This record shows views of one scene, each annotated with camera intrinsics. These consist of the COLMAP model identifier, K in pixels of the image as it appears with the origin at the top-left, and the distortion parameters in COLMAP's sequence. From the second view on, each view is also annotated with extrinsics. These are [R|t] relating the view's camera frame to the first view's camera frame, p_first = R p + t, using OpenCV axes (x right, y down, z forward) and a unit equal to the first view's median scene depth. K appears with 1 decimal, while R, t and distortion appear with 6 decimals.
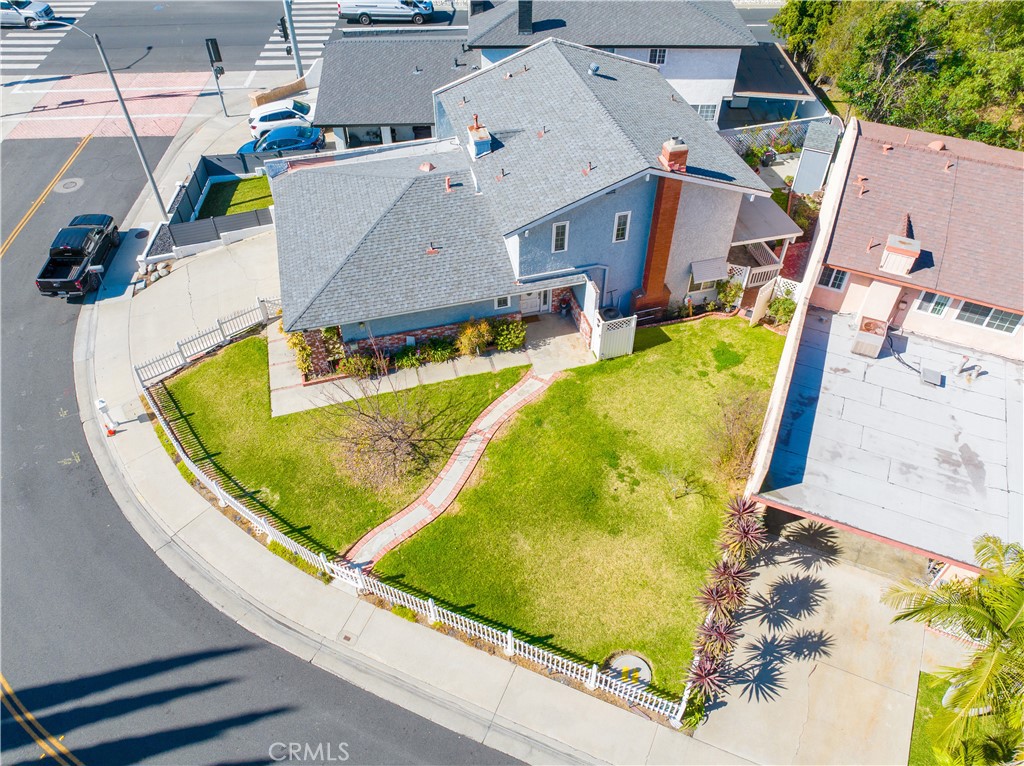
lens RADIAL K [[721.7, 0, 512.0], [0, 721.7, 383.0], [0, 0, 1]] dist [-0.010145, -0.002655]
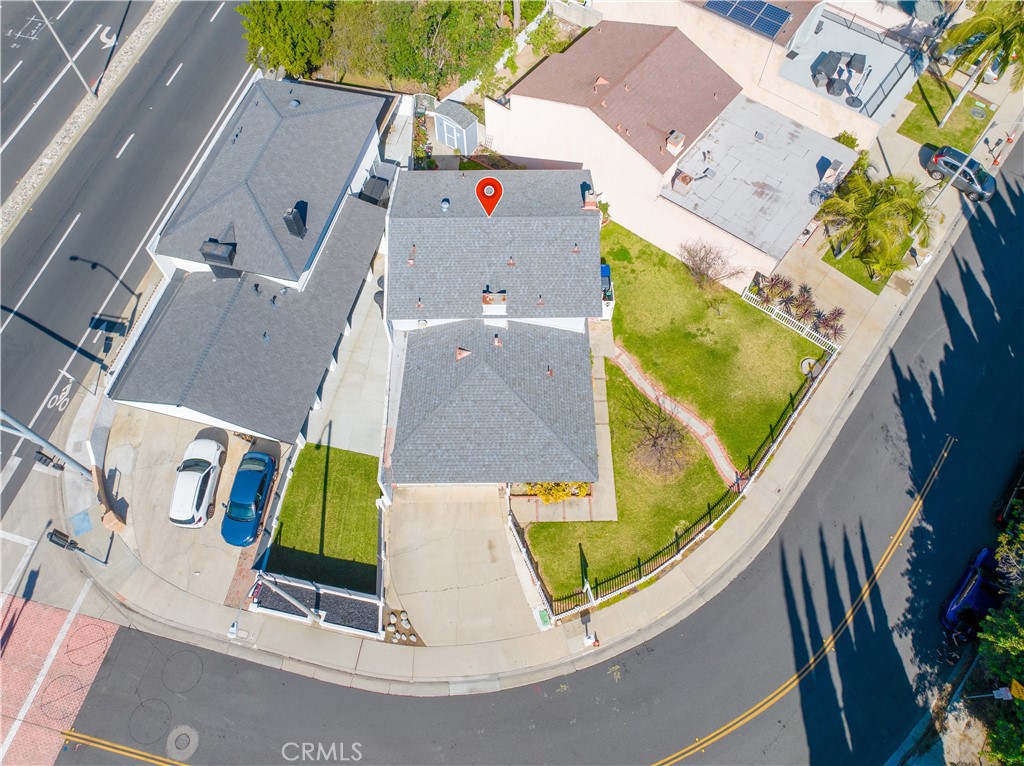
lens RADIAL K [[721.7, 0, 512.0], [0, 721.7, 383.0], [0, 0, 1]] dist [-0.010145, -0.002655]
pose [[0.251877, -0.847383, 0.467439, -0.865972], [0.701189, 0.492700, 0.515345, -1.020425], [-0.667002, 0.197960, 0.718276, 0.063435]]
